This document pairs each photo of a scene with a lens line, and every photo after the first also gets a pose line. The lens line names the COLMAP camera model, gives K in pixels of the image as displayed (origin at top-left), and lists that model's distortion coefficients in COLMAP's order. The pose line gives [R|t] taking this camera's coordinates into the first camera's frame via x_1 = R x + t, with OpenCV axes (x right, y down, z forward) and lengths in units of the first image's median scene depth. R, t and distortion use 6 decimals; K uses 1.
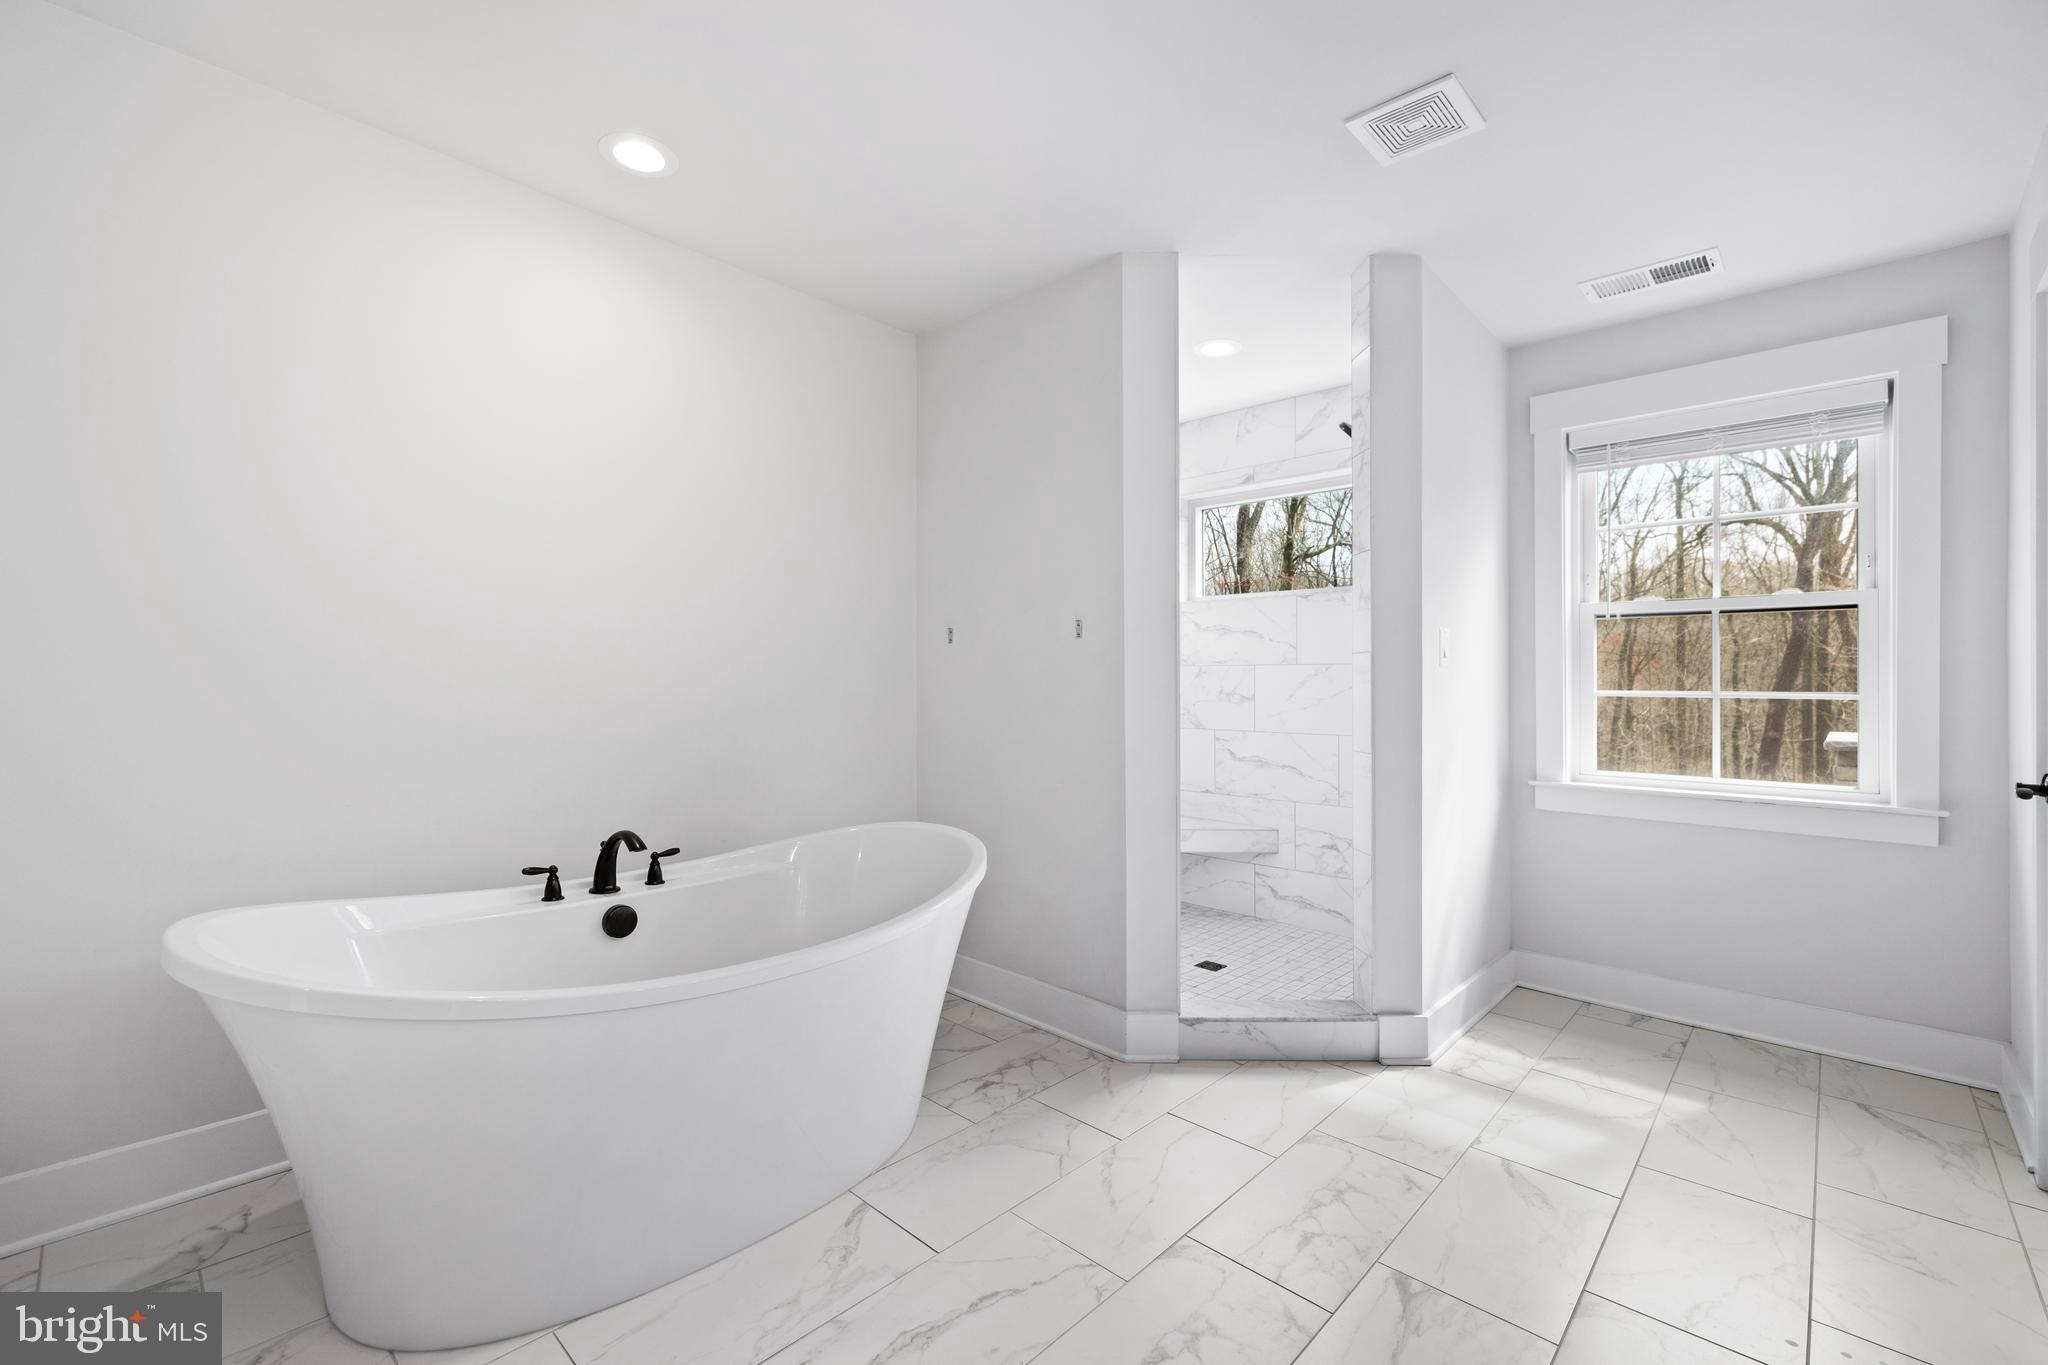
lens RADIAL K [[865.8, 0, 994.8], [0, 865.8, 698.0], [0, 0, 1]] dist [-0.001424, 0.000267]
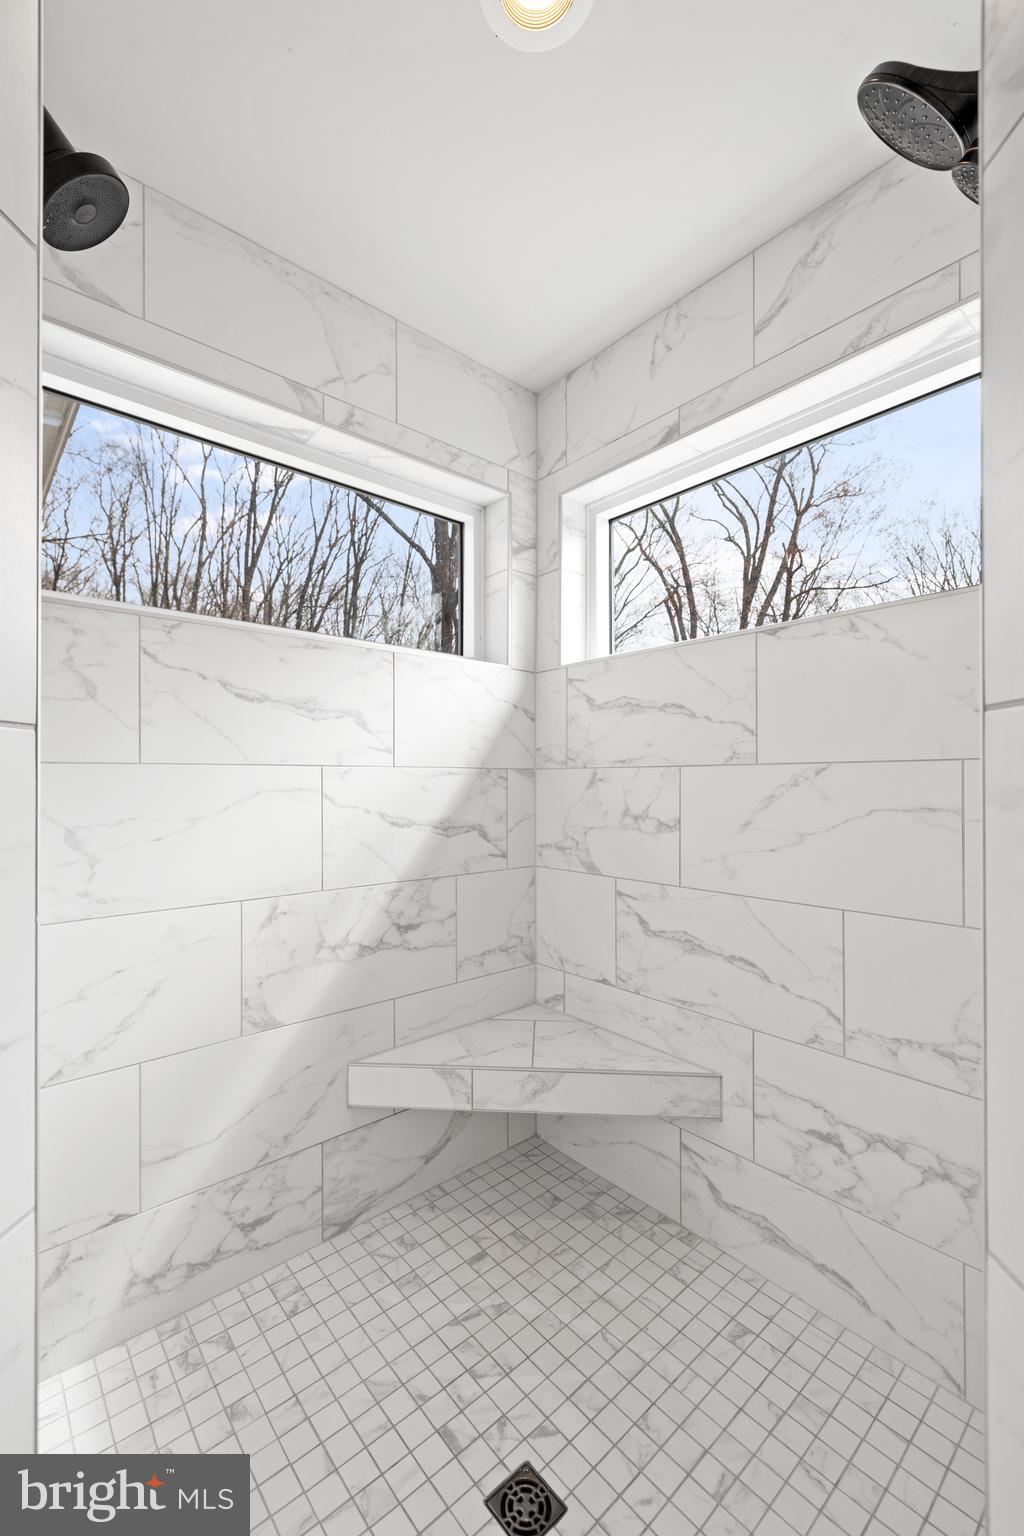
lens RADIAL K [[649.3, 0, 499.7], [0, 649.3, 772.0], [0, 0, 1]] dist [-0.001424, 0.000267]
pose [[0.997046, 0.015678, -0.075183, 0.318239], [-0.019198, 0.998742, -0.046333, -0.019061], [0.074362, 0.047639, 0.996093, 0.851536]]
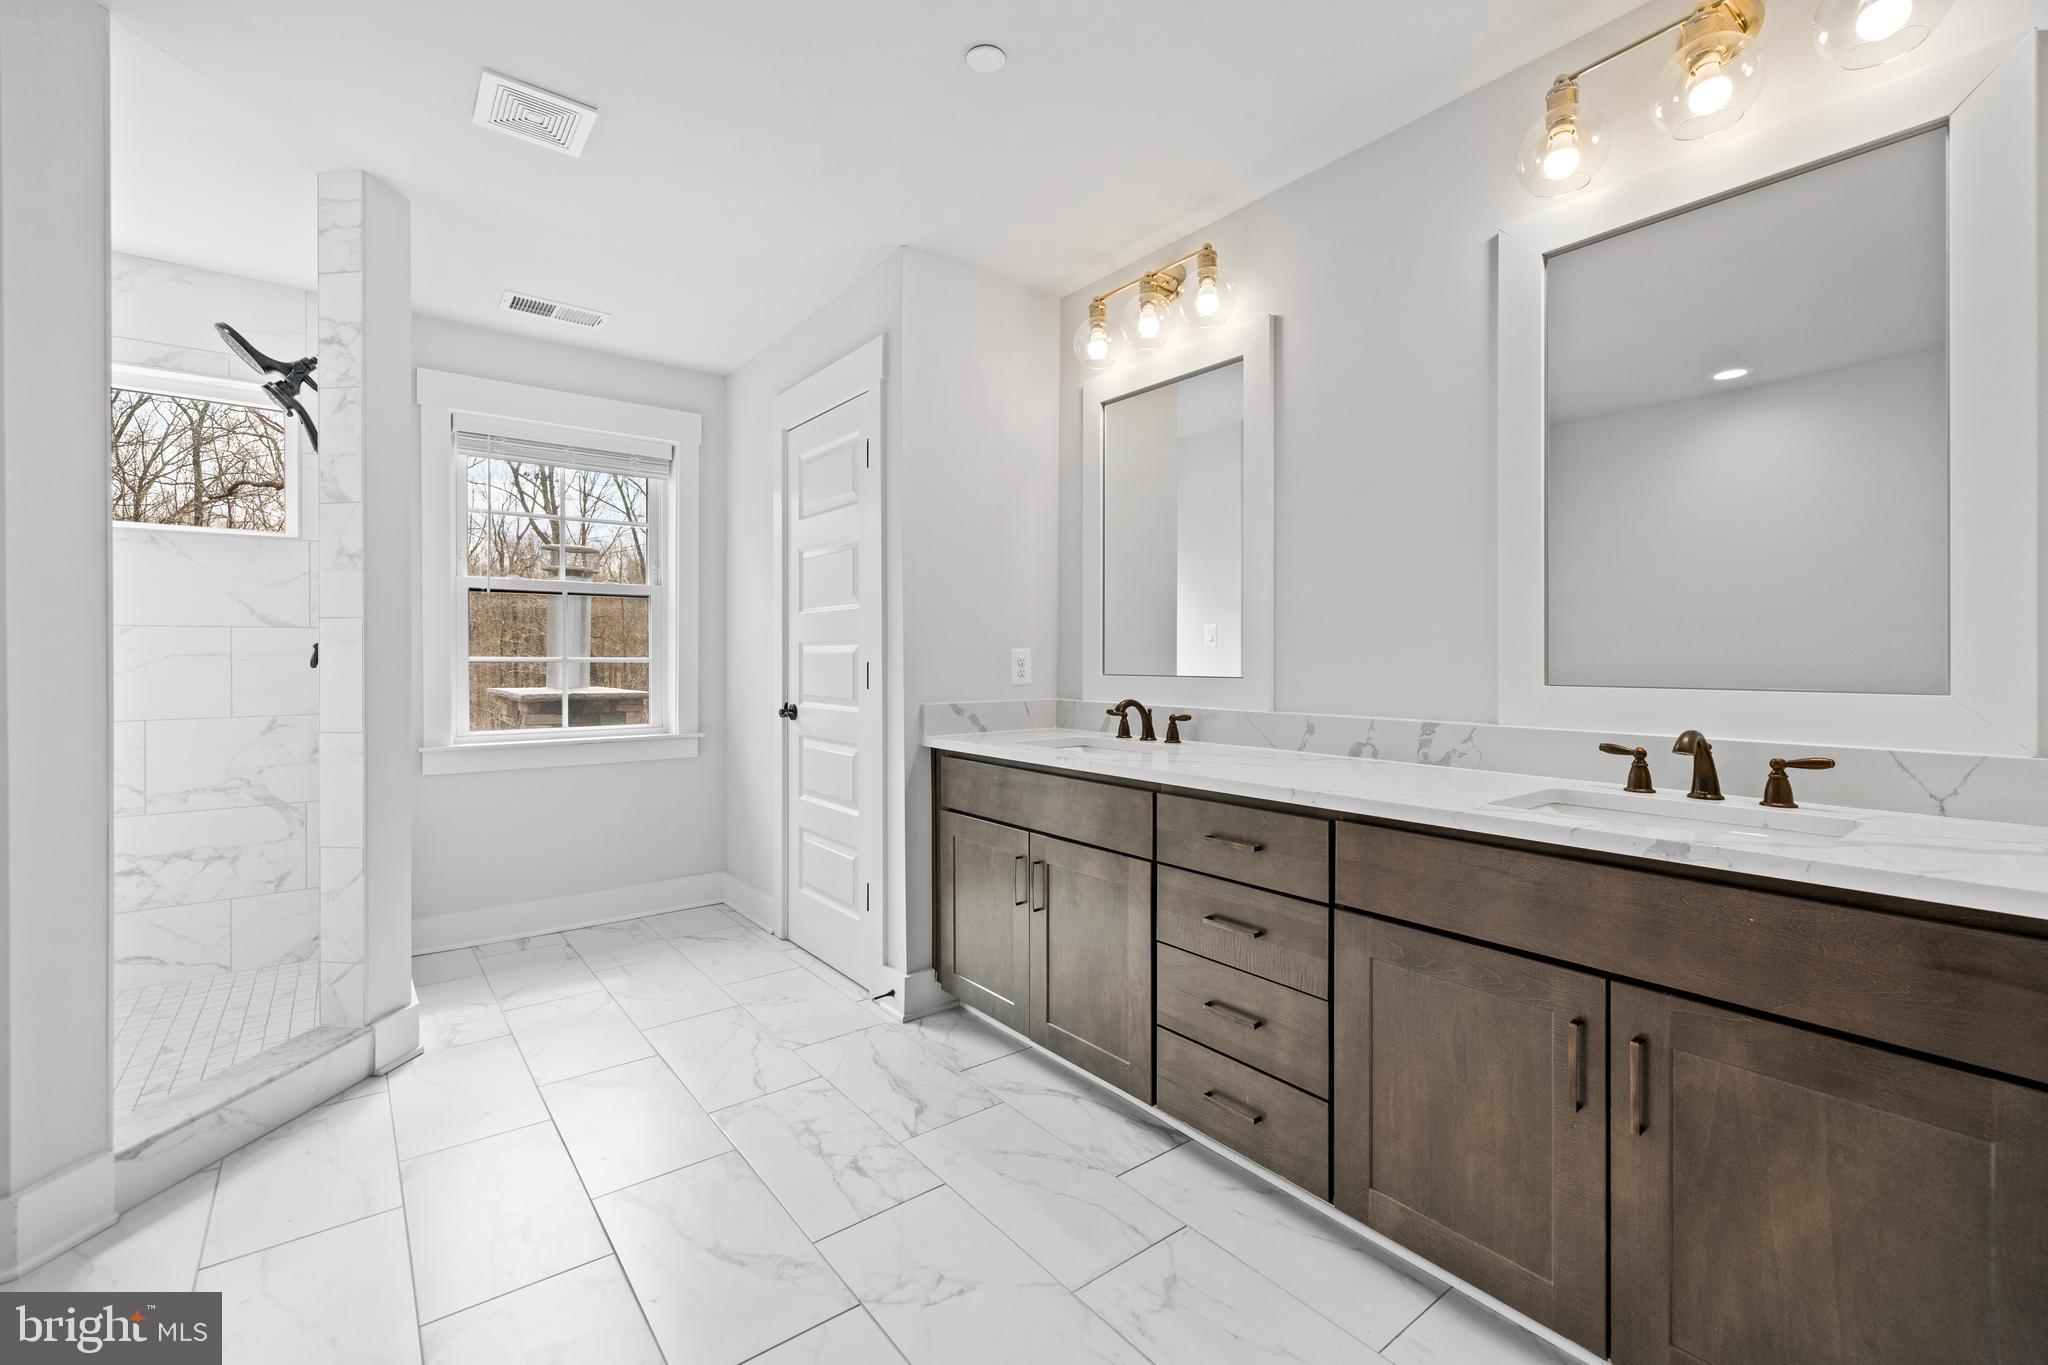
lens RADIAL K [[865.8, 0, 1010.6], [0, 865.8, 662.4], [0, 0, 1]] dist [-0.001424, 0.000267]
pose [[0.141884, -0.016811, 0.989741, -0.325238], [0.015088, 0.999776, 0.014819, -0.010120], [-0.989768, 0.012831, 0.142106, 0.204196]]
